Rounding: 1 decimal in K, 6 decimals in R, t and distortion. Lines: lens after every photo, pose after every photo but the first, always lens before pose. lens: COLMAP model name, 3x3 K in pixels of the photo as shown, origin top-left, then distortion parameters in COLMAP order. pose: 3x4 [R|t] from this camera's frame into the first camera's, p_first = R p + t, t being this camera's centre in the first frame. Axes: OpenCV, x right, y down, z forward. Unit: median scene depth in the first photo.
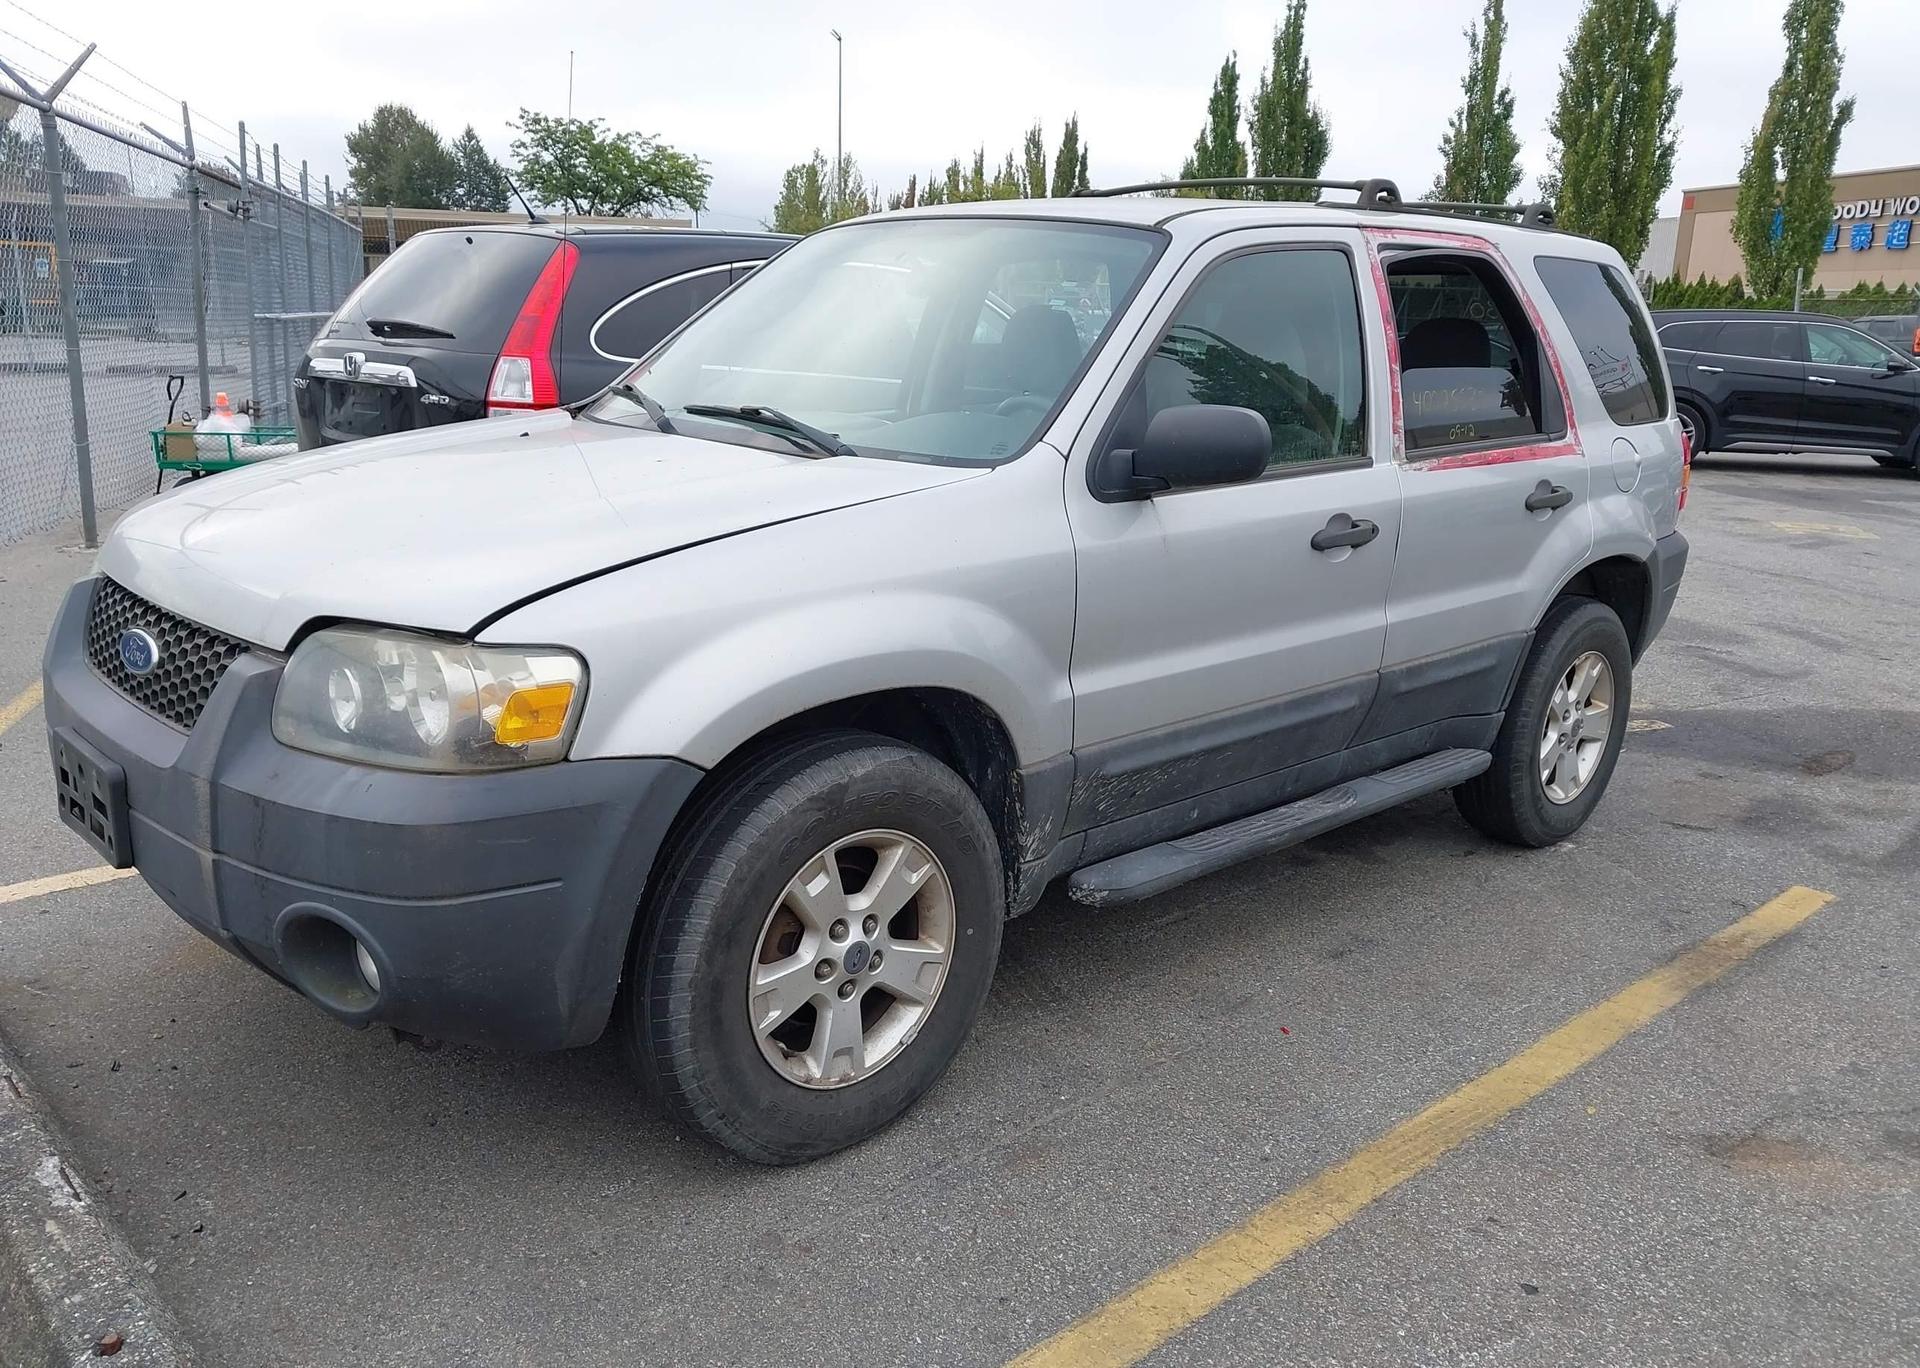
lens RADIAL K [[1490.2, 0, 937.6], [0, 1490.2, 749.1], [0, 0, 1]] dist [0.012255, -0.007245]
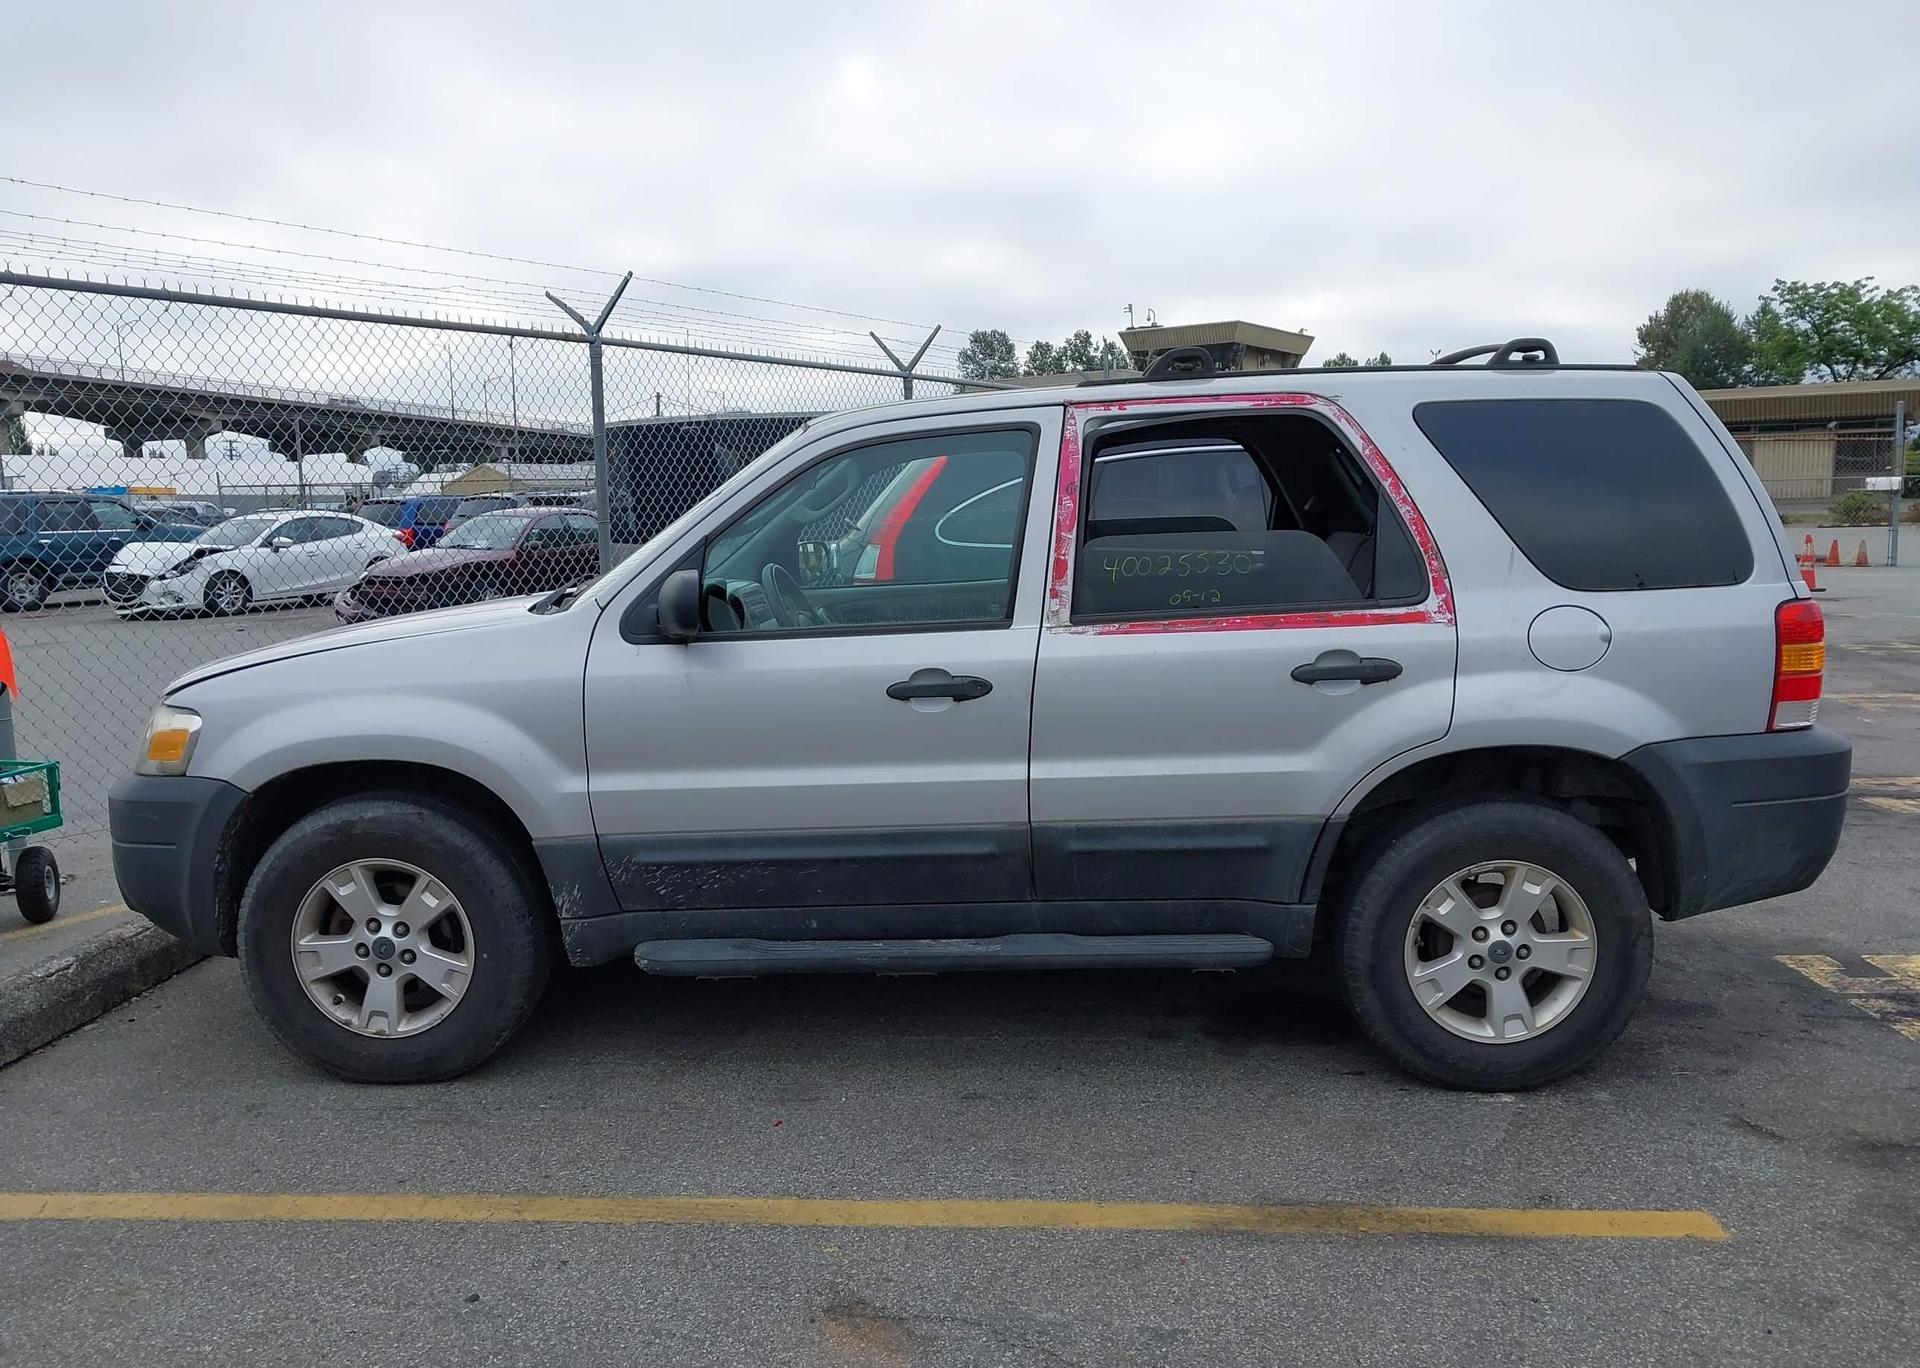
lens RADIAL K [[1484.0, 0, 958.4], [0, 1484.0, 740.9], [0, 0, 1]] dist [0.103388, -0.153240]
pose [[0.700038, 0.065931, -0.711056, 0.979084], [-0.154703, 0.986084, -0.060874, -0.039526], [0.697147, 0.152617, 0.700496, 0.243919]]
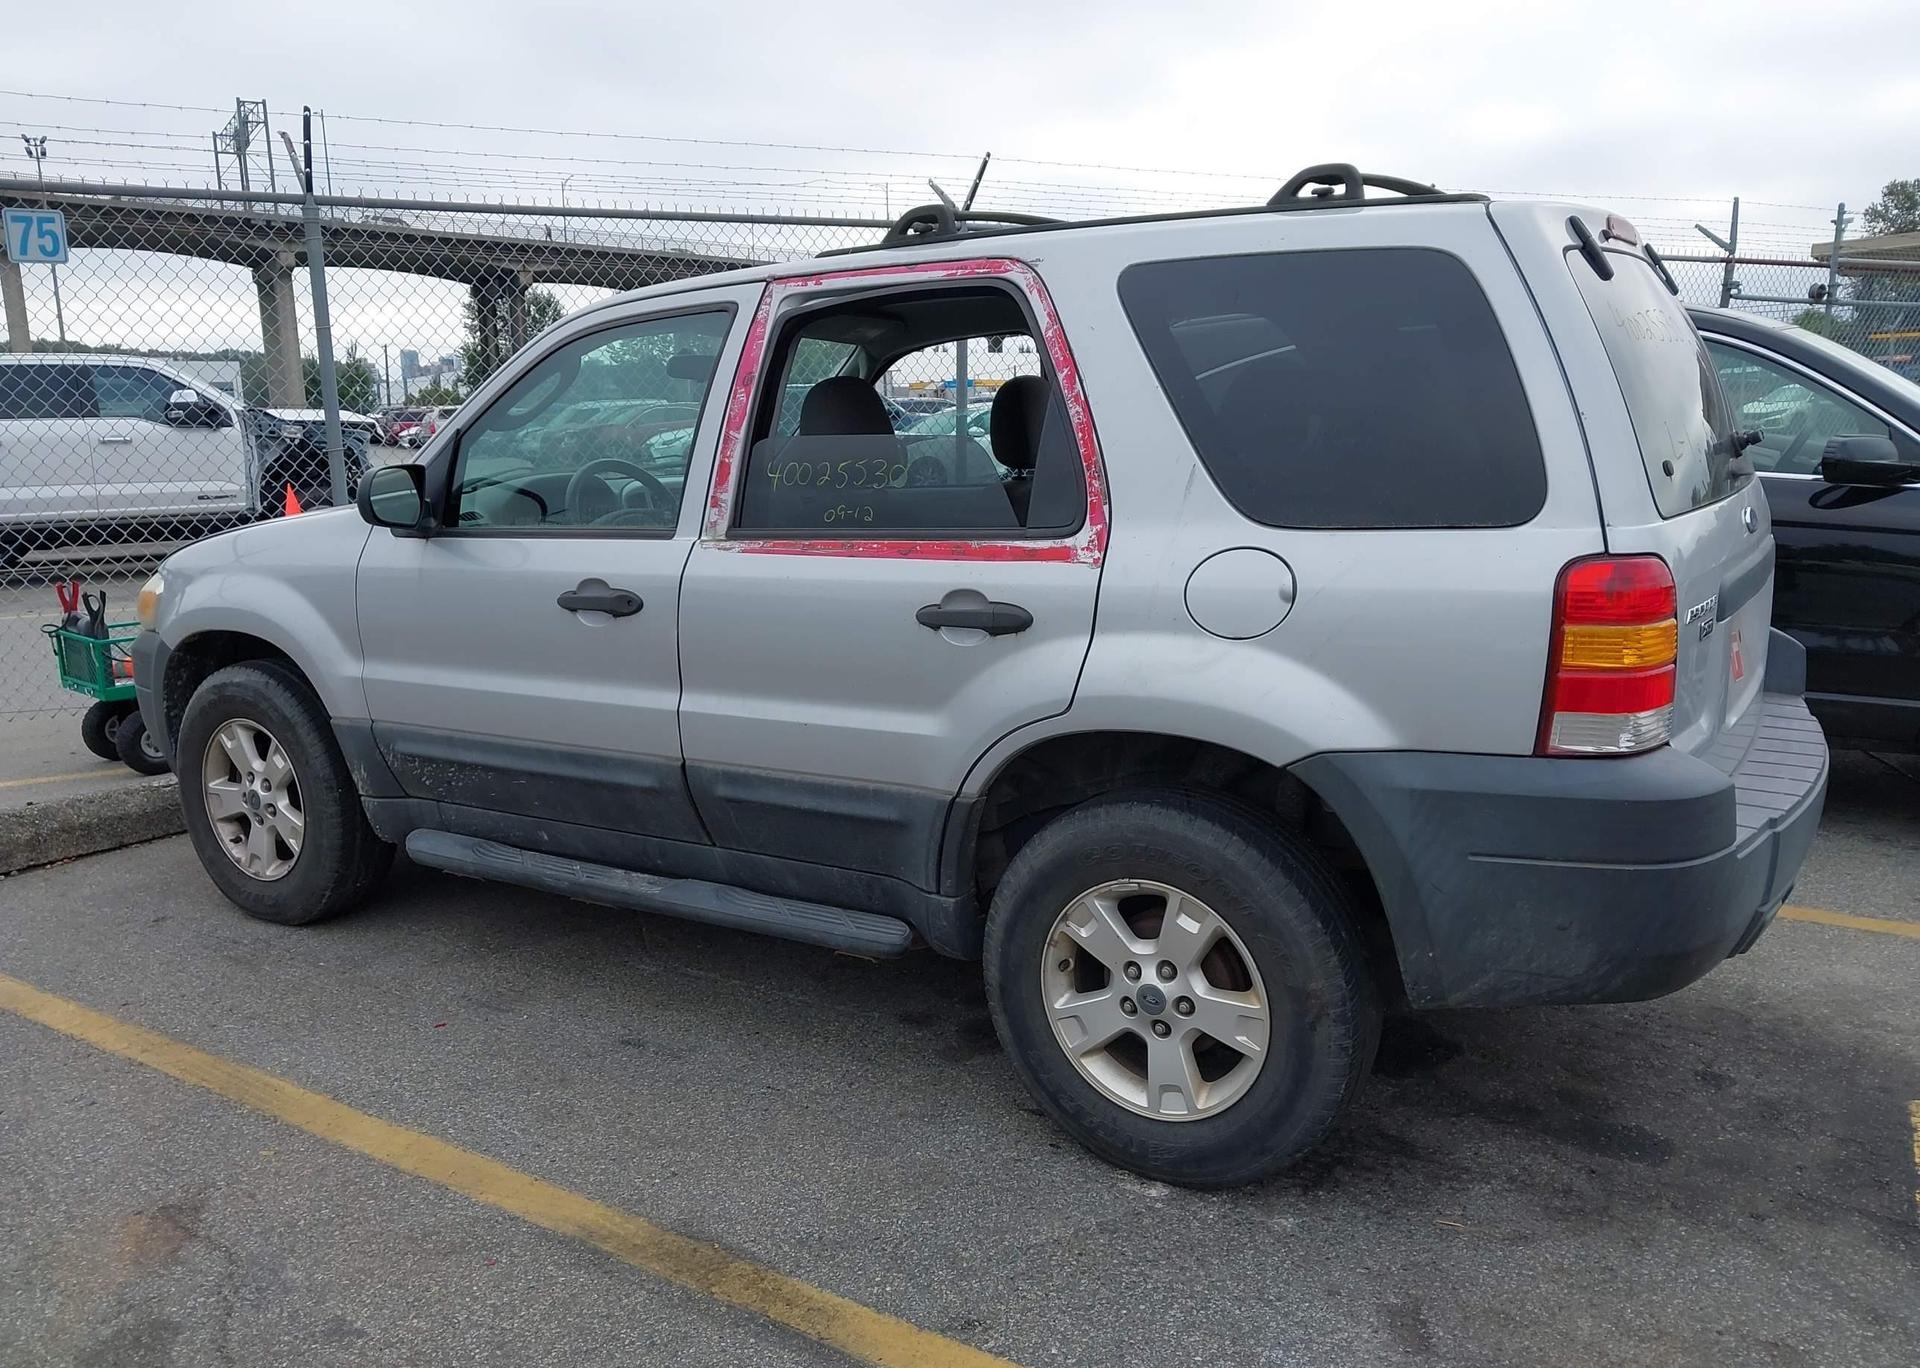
lens RADIAL K [[1484.0, 0, 958.4], [0, 1484.0, 740.9], [0, 0, 1]] dist [0.103388, -0.153240]
pose [[0.247578, 0.175221, -0.952892, 1.206407], [-0.242946, 0.963316, 0.114017, -0.209435], [0.937914, 0.203273, 0.281065, 0.896596]]
